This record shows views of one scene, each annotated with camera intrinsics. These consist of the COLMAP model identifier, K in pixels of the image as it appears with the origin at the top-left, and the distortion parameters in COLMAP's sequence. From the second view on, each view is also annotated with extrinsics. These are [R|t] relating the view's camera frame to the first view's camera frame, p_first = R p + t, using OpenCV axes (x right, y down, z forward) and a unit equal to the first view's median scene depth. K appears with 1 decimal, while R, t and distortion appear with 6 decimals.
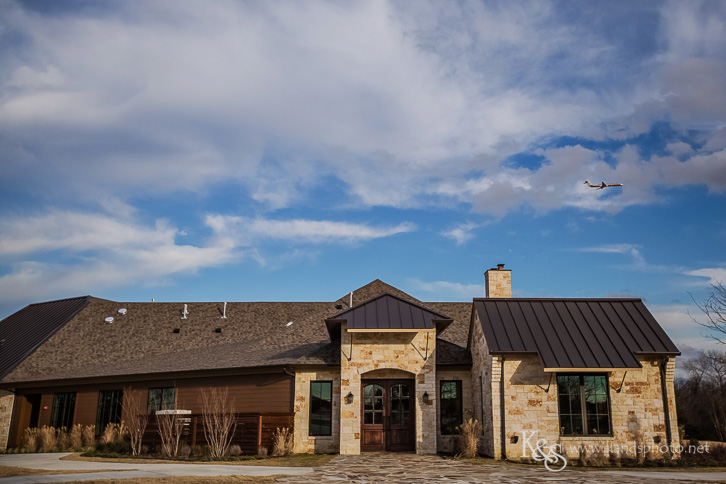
lens RADIAL K [[731.7, 0, 363.0], [0, 731.7, 242.0], [0, 0, 1]] dist [0.070485, 0.009479]
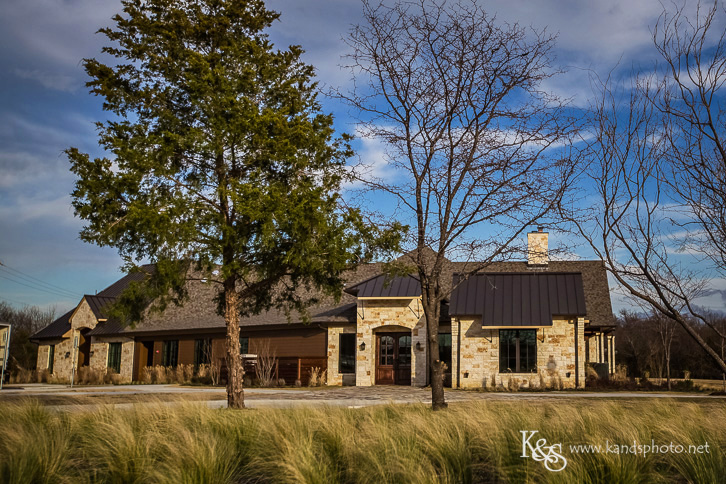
lens RADIAL K [[731.7, 0, 363.0], [0, 731.7, 242.0], [0, 0, 1]] dist [0.070485, 0.009479]
pose [[0.991446, -0.018938, -0.129135, 0.163153], [0.028407, 0.997008, 0.071885, -0.082372], [0.127387, -0.074938, 0.989018, -0.349523]]
